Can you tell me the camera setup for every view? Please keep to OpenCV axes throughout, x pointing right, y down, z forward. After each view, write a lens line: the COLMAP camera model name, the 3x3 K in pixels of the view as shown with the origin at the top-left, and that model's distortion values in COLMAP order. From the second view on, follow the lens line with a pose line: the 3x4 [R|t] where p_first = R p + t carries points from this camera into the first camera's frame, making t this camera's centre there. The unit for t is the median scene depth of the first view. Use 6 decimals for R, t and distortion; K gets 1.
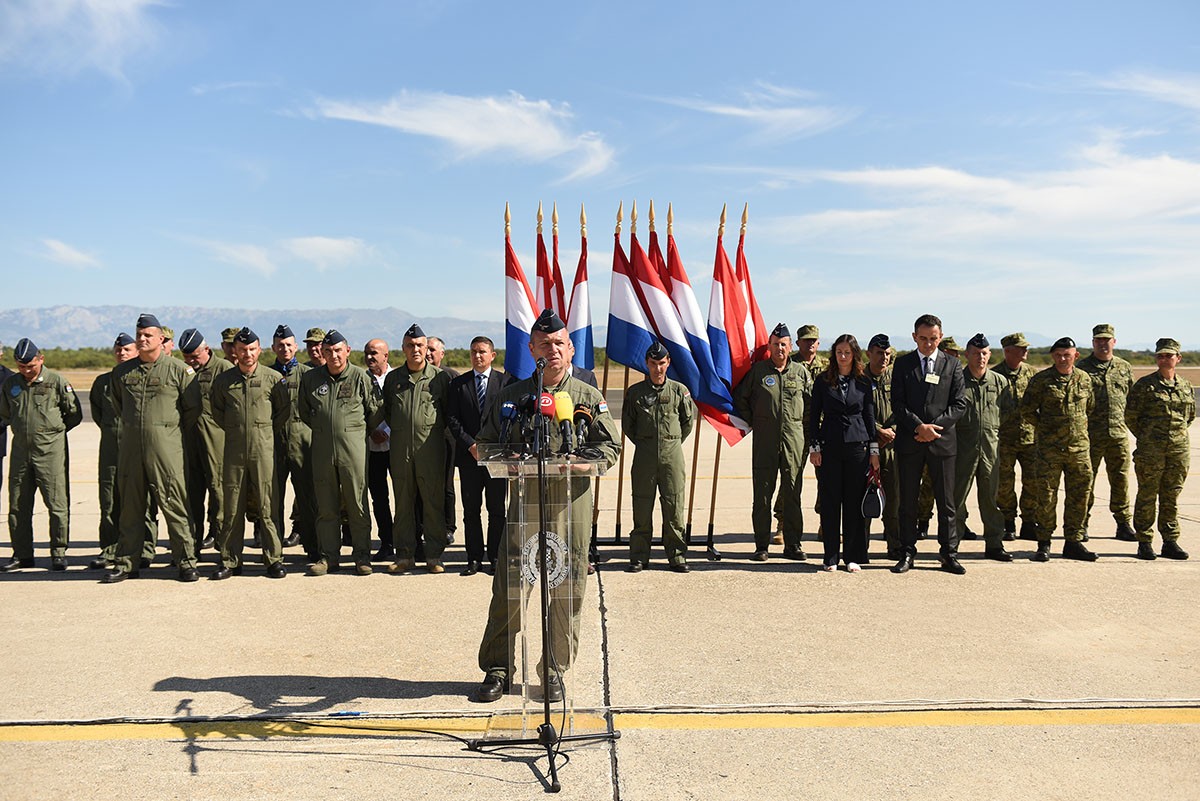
lens RADIAL K [[1123.0, 0, 600.0], [0, 1123.0, 400.5], [0, 0, 1]] dist [0.011875, 0.076383]
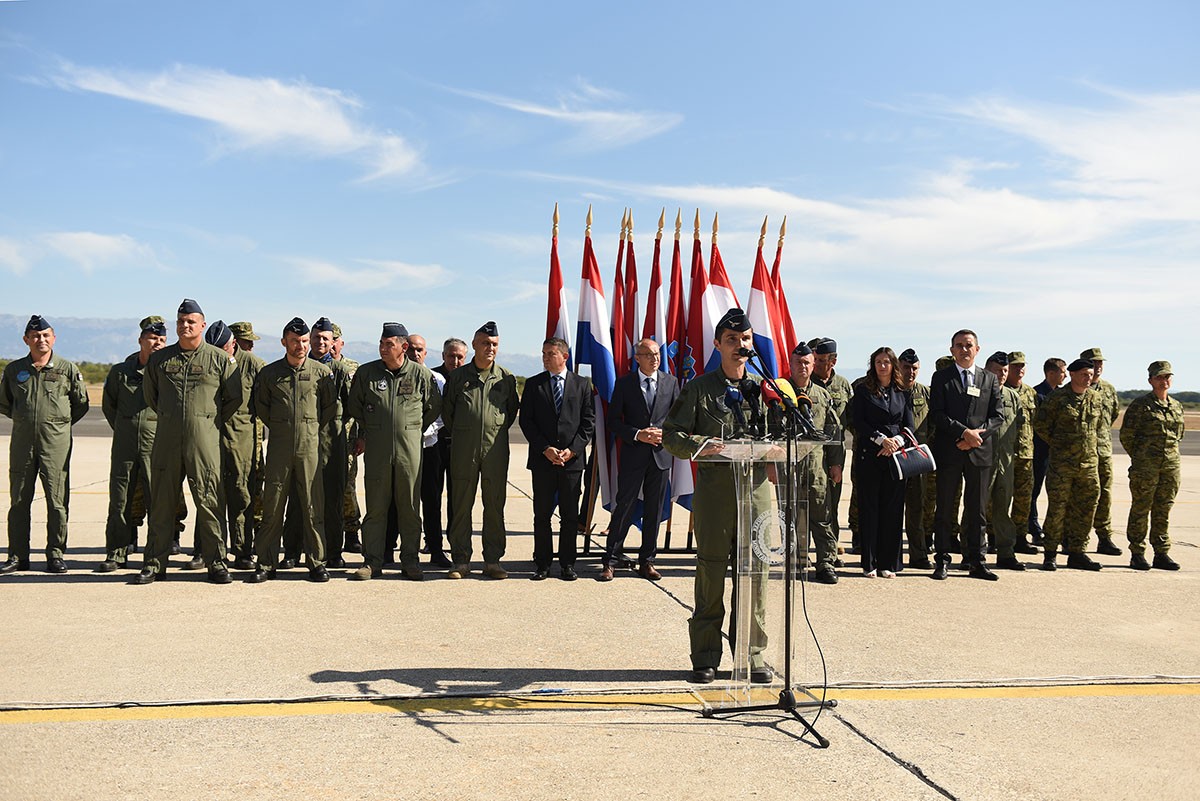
lens RADIAL K [[1234.9, 0, 582.0], [0, 1234.9, 402.6], [0, 0, 1]] dist [0.074000, -0.014564]
pose [[0.986497, 0.027169, 0.161510, -0.229217], [-0.023741, 0.999451, -0.023116, 0.024221], [-0.162050, 0.018970, 0.986600, -0.073869]]
